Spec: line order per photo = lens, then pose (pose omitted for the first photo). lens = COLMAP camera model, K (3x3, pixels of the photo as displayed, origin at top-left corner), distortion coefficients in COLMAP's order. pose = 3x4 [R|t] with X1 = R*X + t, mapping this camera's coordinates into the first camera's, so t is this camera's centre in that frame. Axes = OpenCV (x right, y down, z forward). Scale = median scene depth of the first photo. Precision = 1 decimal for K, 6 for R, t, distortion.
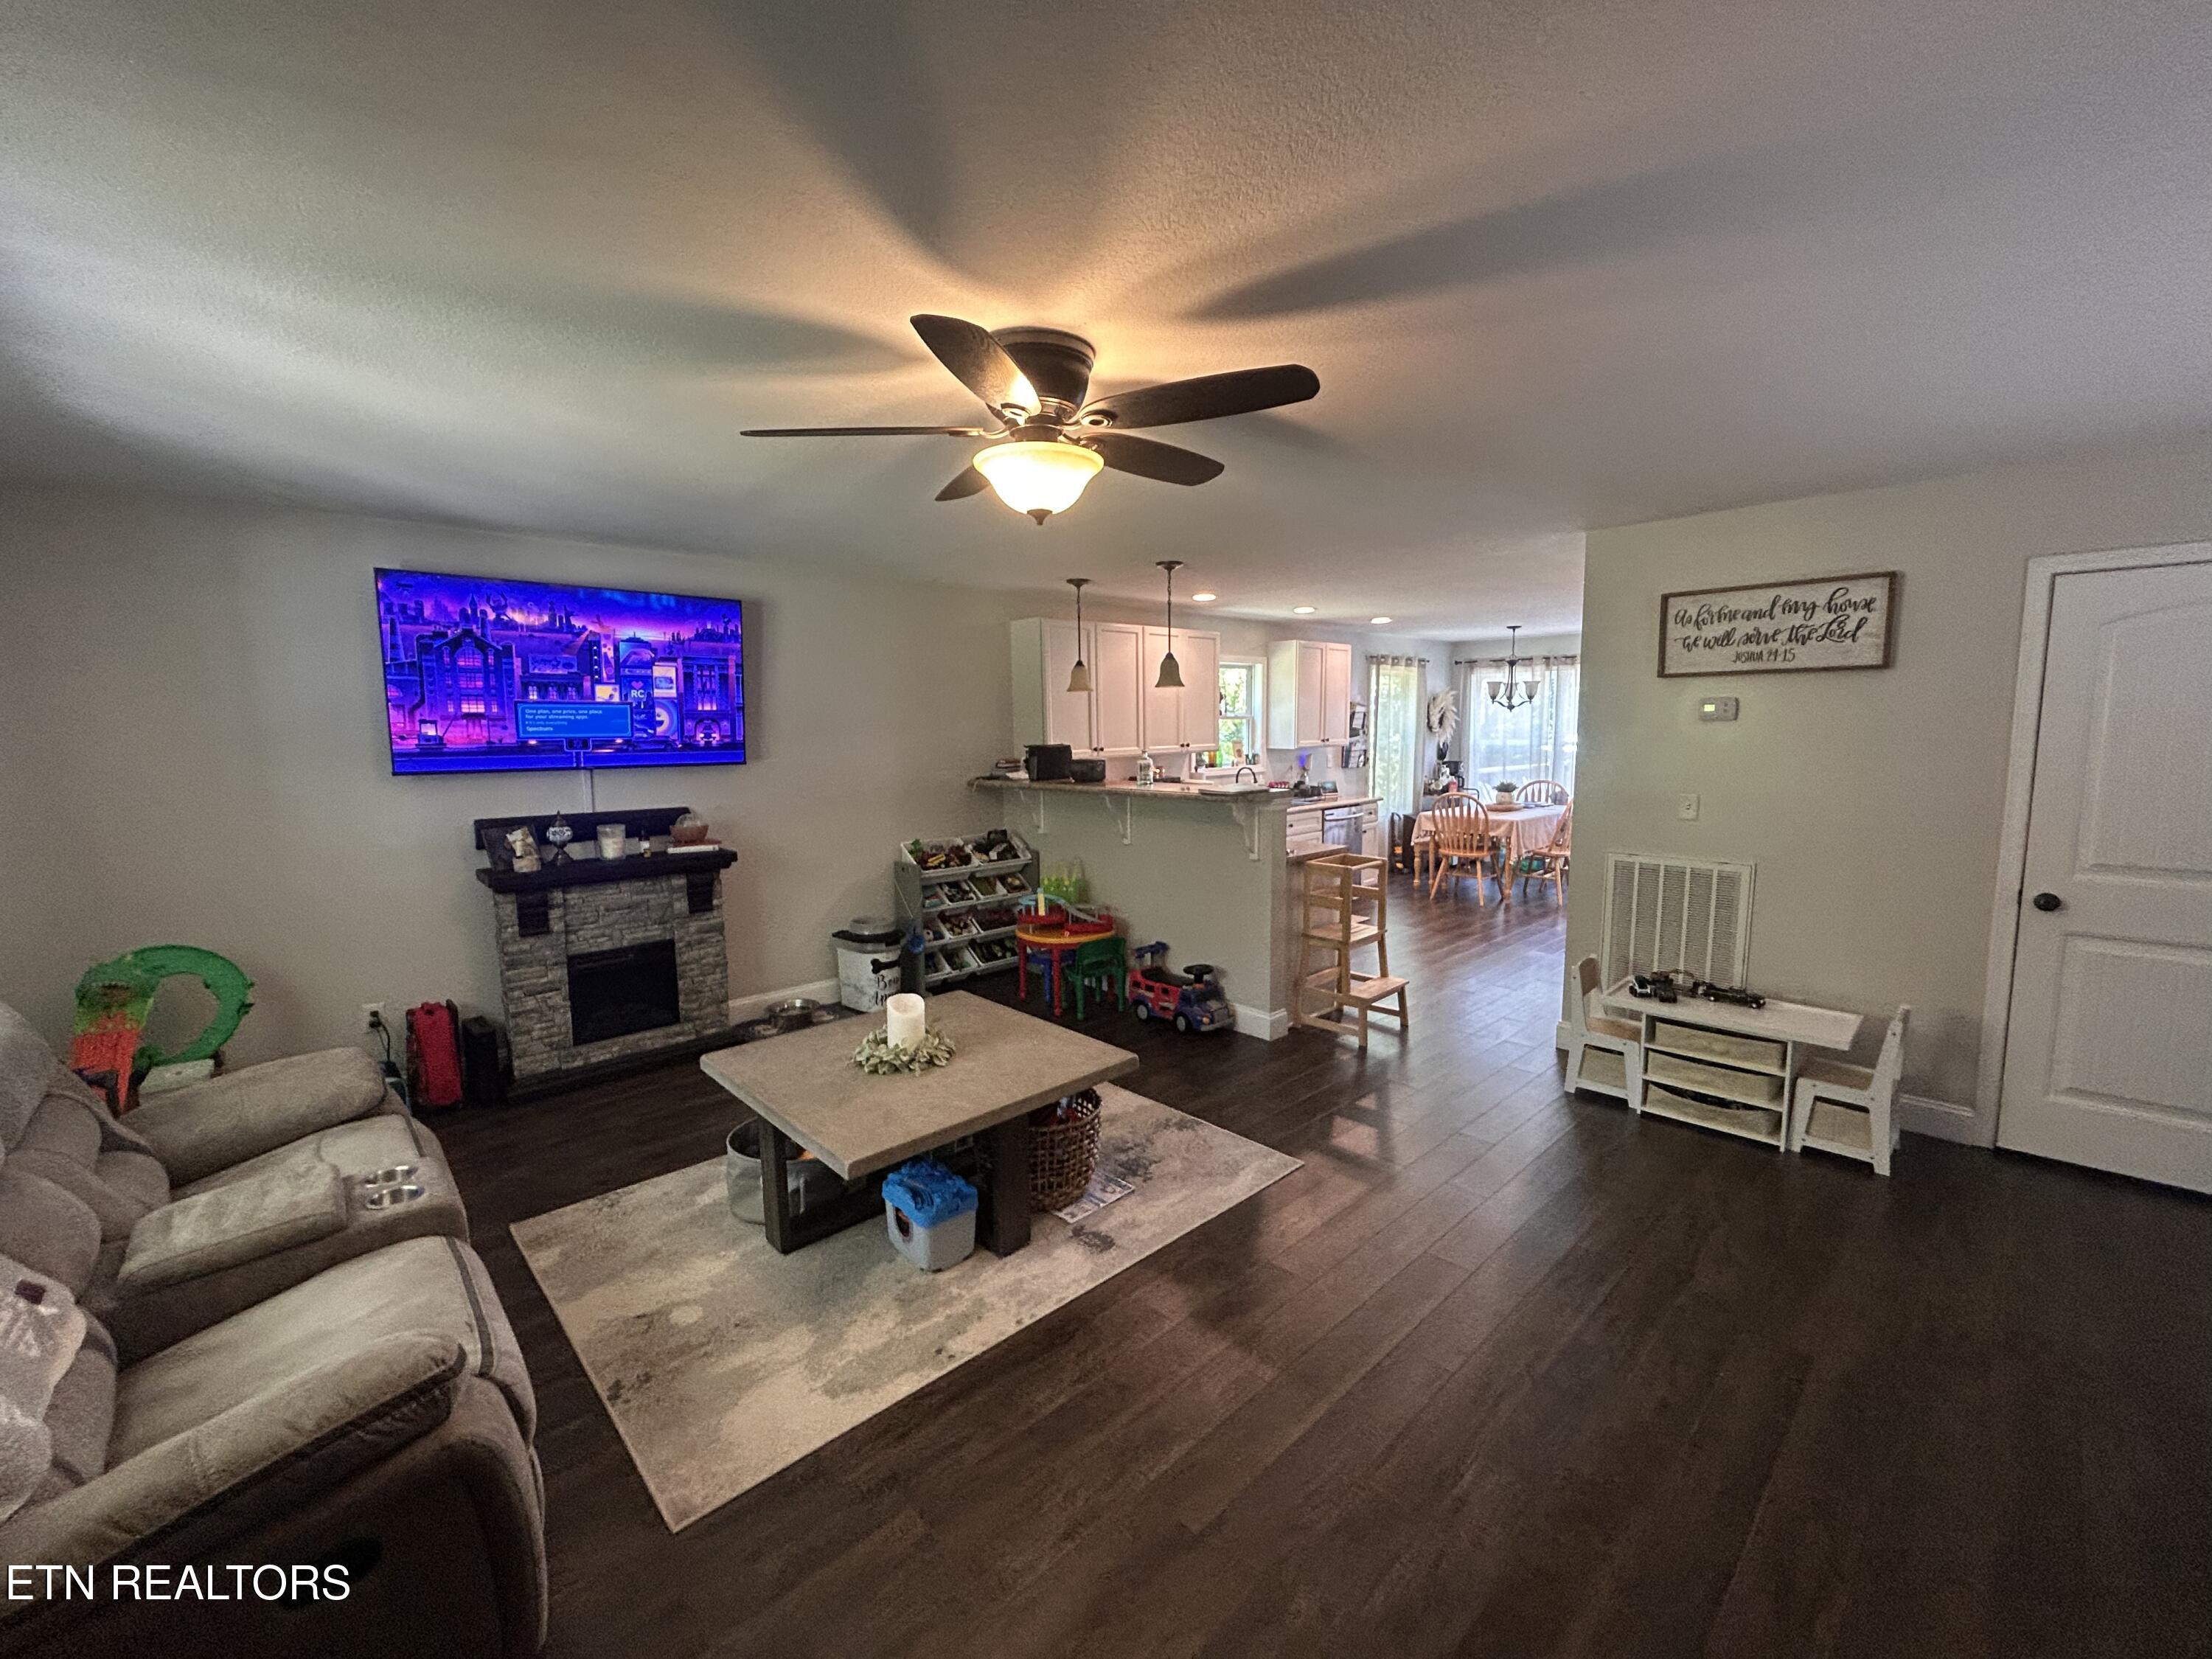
lens RADIAL K [[898.4, 0, 1110.1], [0, 898.4, 824.1], [0, 0, 1]] dist [0.007981, 0.000367]
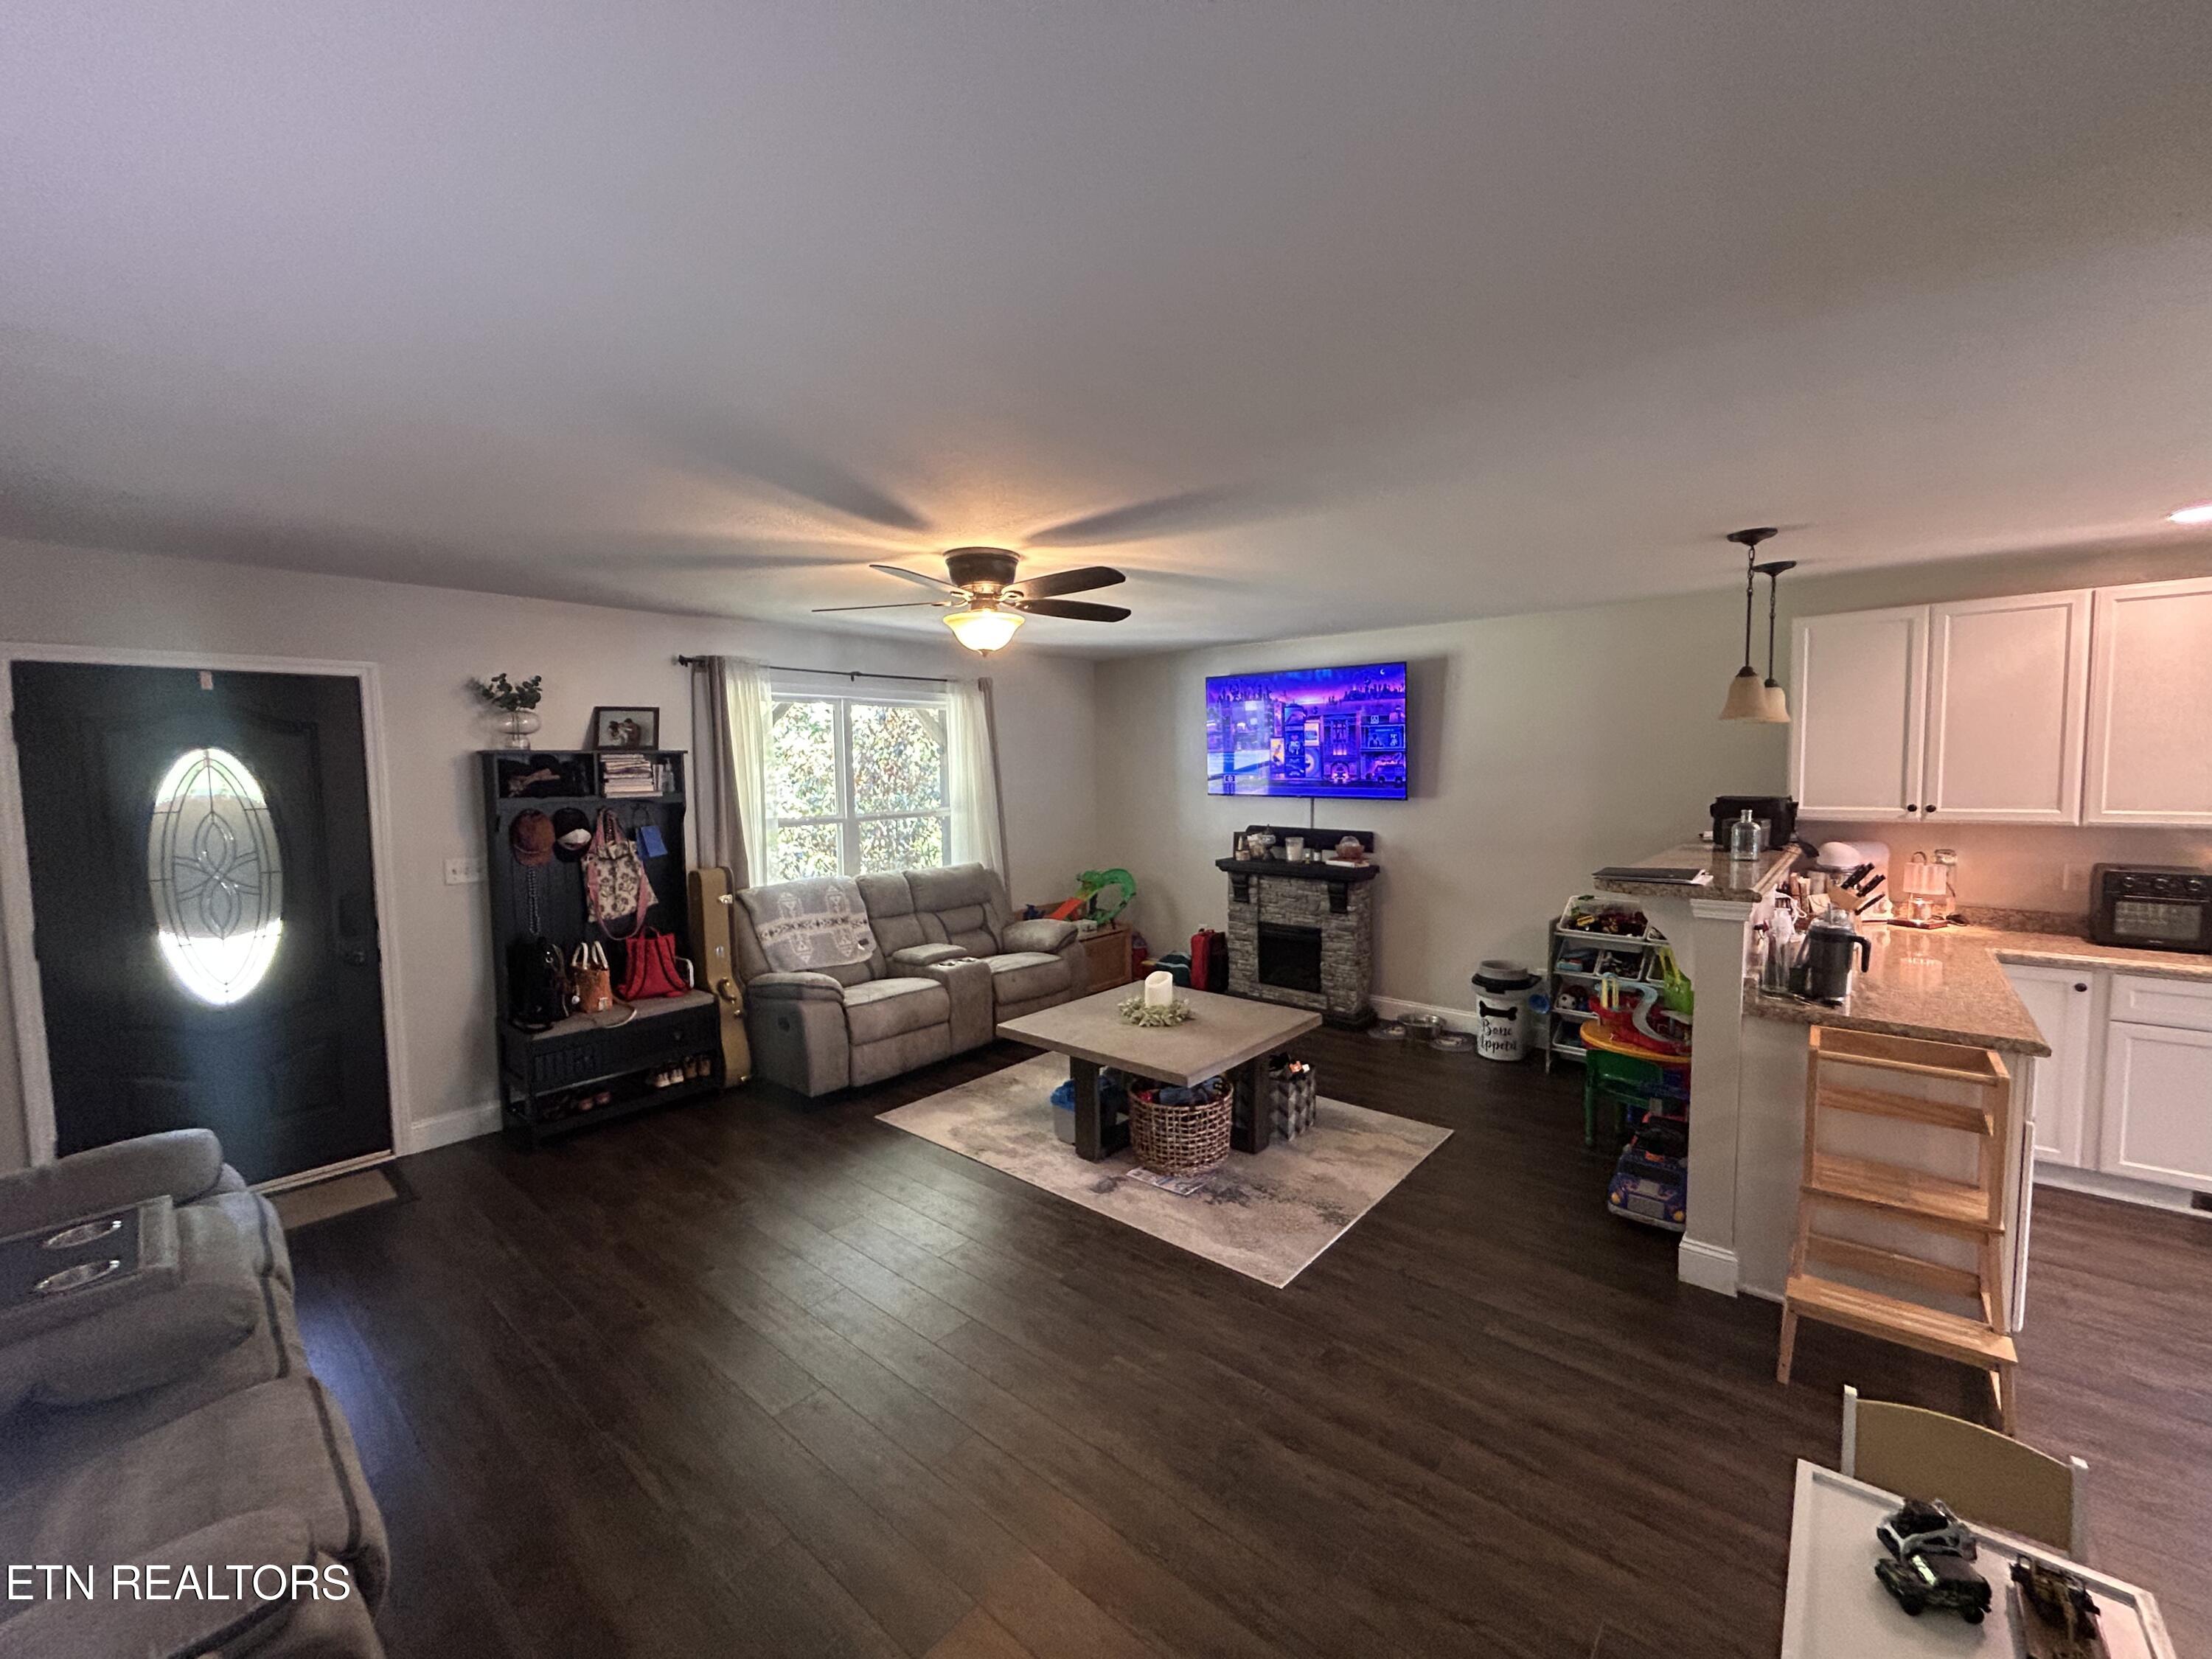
lens RADIAL K [[898.4, 0, 1096.4], [0, 898.4, 826.0], [0, 0, 1]] dist [0.007981, 0.000367]
pose [[0.104895, 0.081709, -0.991121, 1.084154], [-0.100611, 0.992377, 0.071164, -0.114958], [0.989381, 0.092253, 0.112316, 0.729003]]
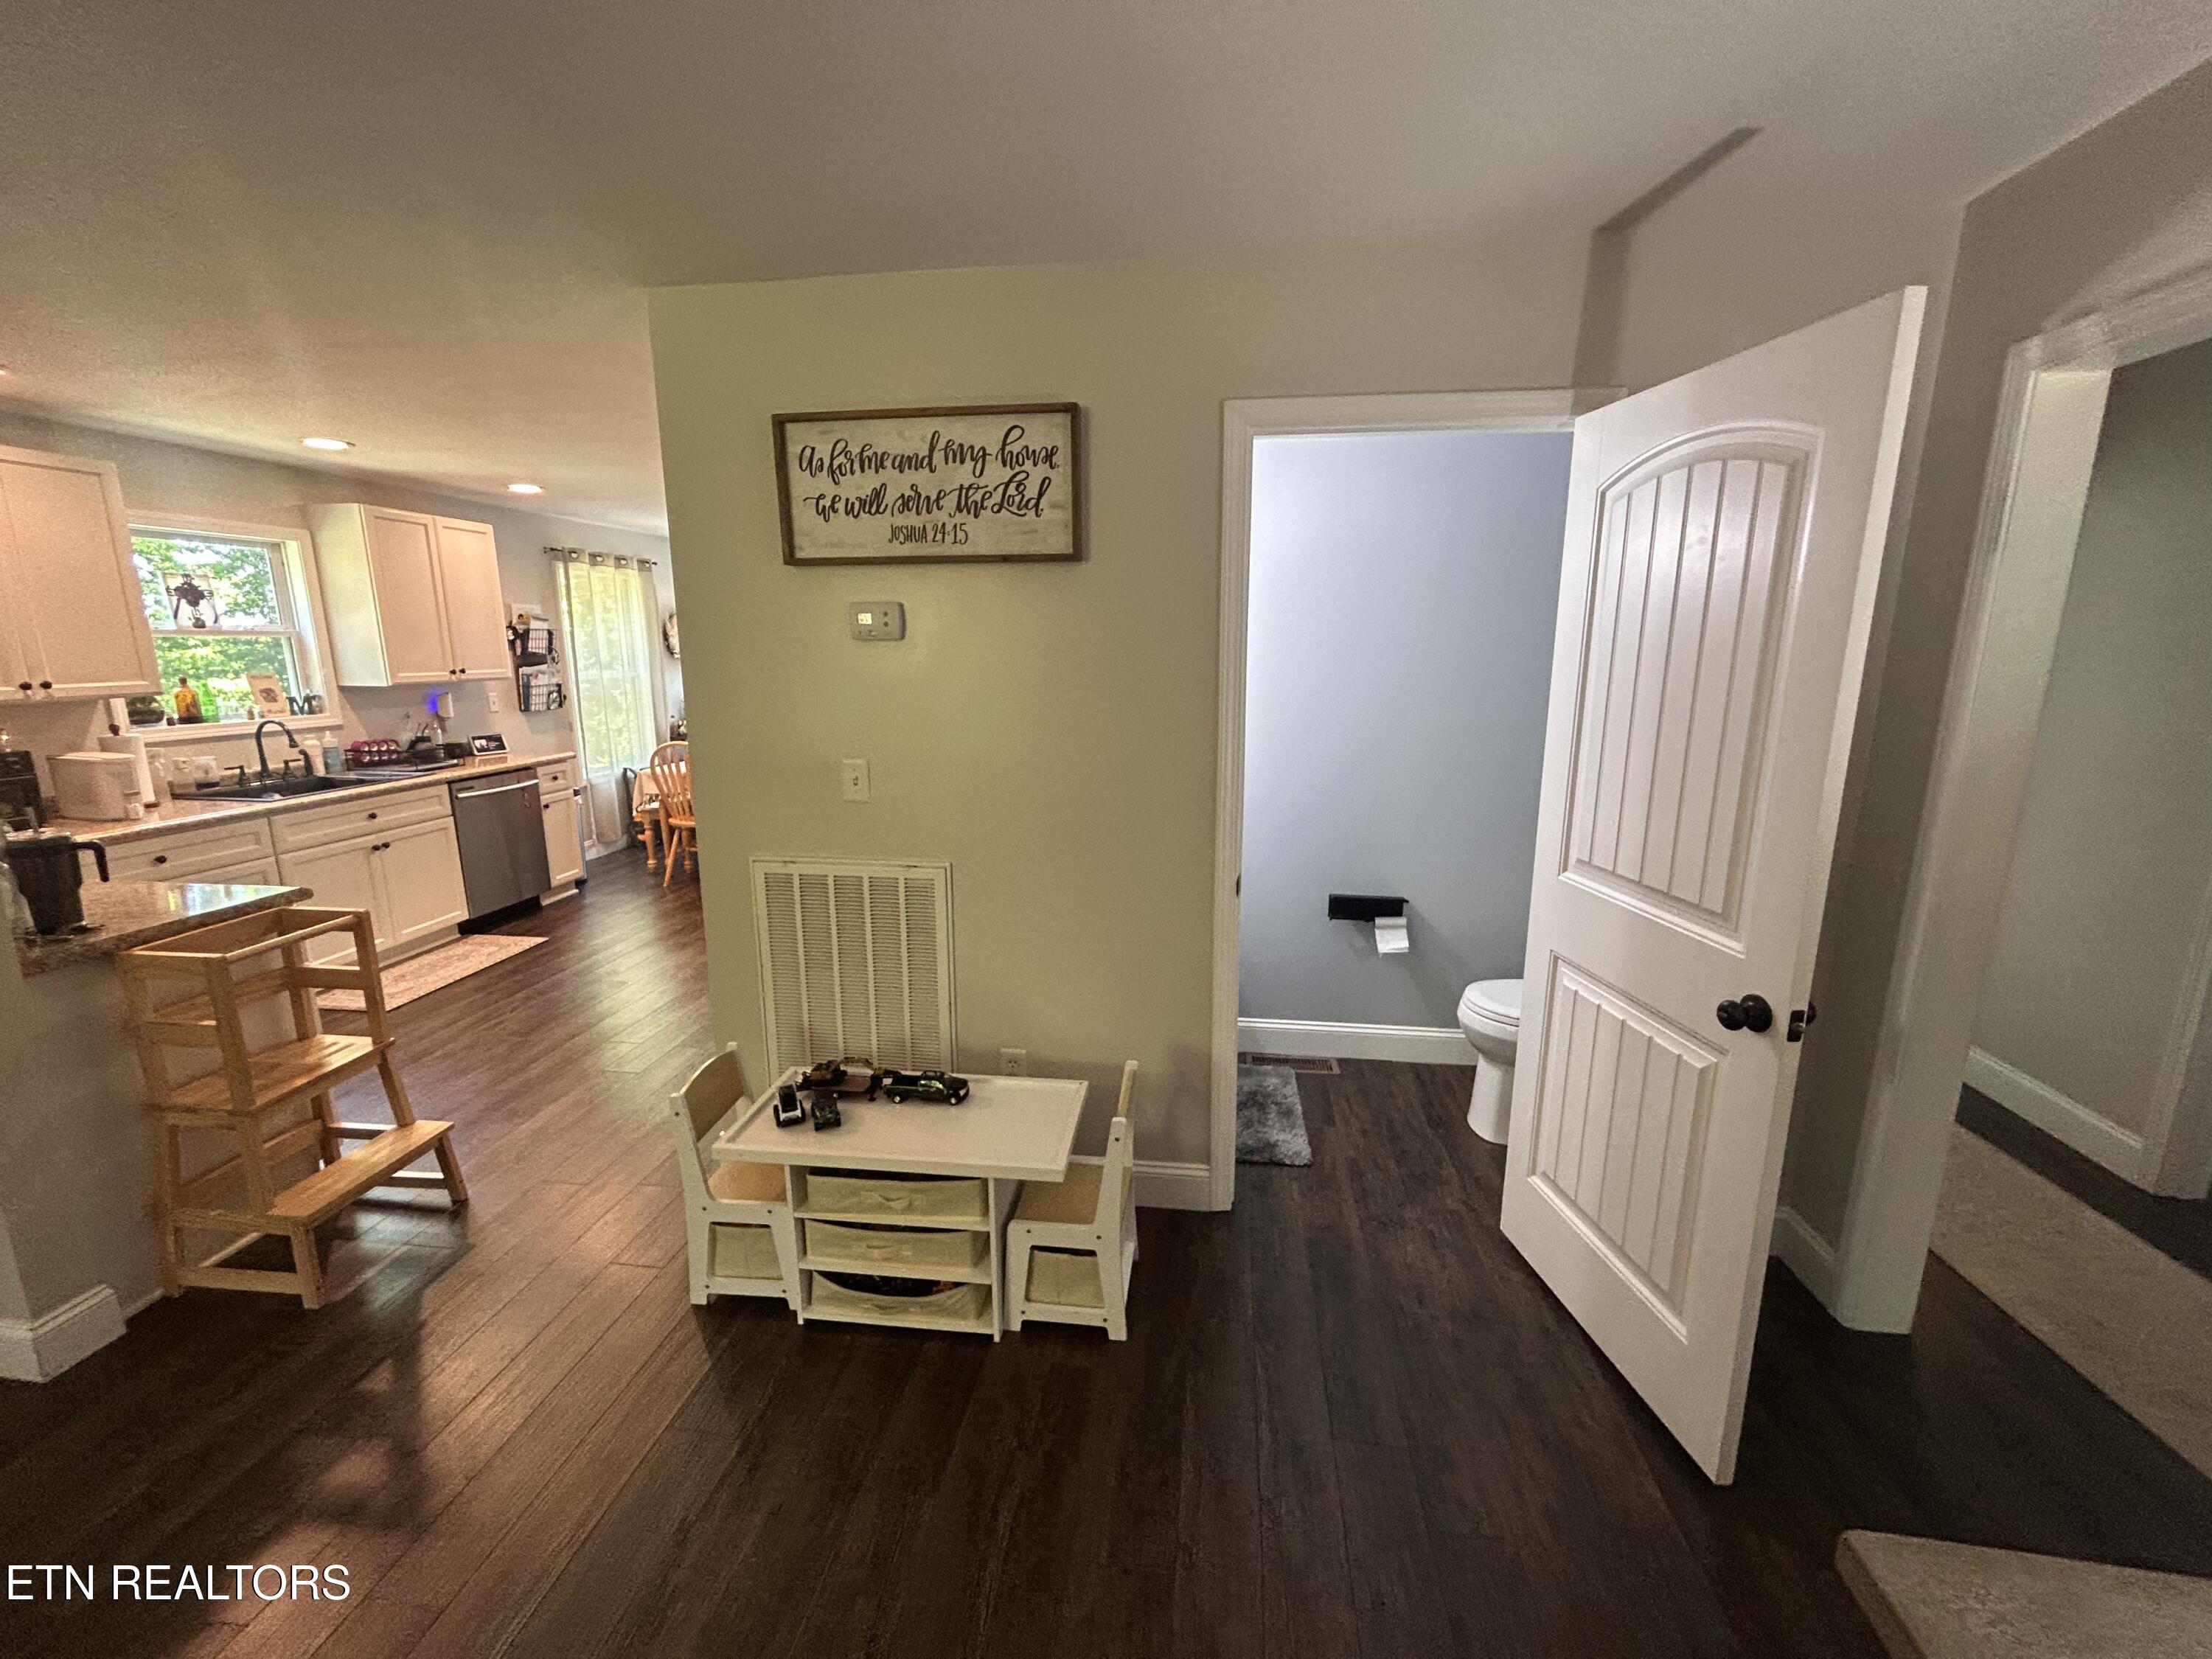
lens RADIAL K [[898.4, 0, 1100.2], [0, 898.4, 825.0], [0, 0, 1]] dist [0.007981, 0.000367]
pose [[0.780941, -0.116820, 0.613584, 0.391354], [0.066535, 0.992323, 0.104245, -0.042231], [-0.621052, -0.040585, 0.782718, 0.411940]]
